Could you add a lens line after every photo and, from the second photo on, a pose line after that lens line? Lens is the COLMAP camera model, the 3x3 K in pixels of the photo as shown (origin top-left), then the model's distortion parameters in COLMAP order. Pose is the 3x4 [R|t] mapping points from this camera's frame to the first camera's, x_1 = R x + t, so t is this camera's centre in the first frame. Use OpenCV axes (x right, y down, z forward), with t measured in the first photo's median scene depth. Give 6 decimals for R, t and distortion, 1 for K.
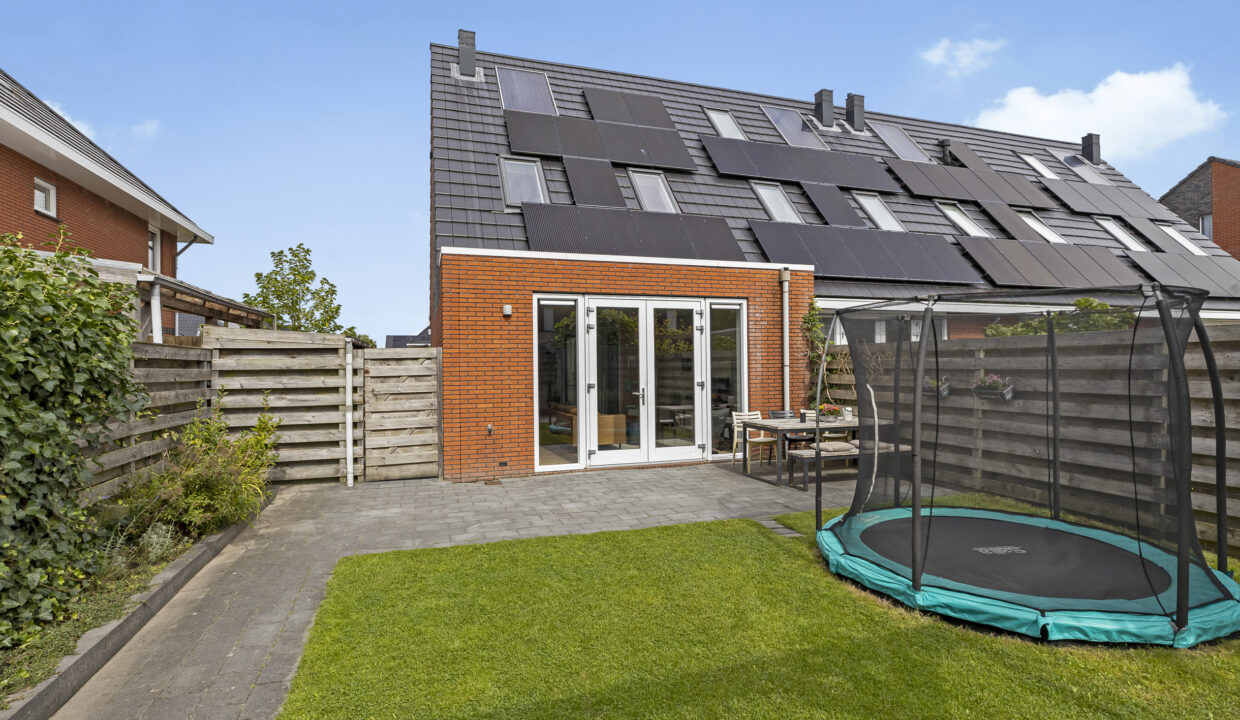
lens RADIAL K [[587.7, 0, 622.4], [0, 587.7, 362.5], [0, 0, 1]] dist [-0.010709, 0.001884]
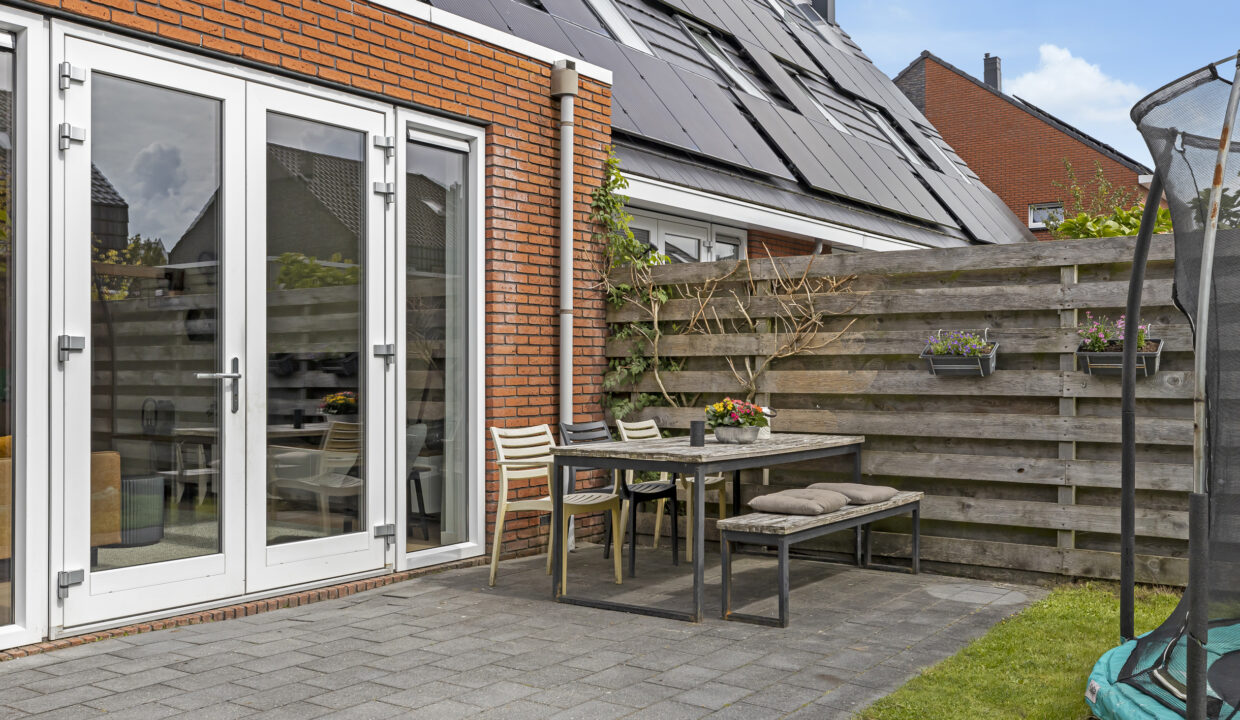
lens RADIAL K [[1169.2, 0, 621.0], [0, 1169.2, 361.7], [0, 0, 1]] dist [0.012870, 0.000000]
pose [[0.819905, 0.007843, 0.572446, -0.147260], [-0.005071, 0.999966, -0.006436, 0.046311], [-0.572478, 0.002374, 0.819917, 0.355084]]
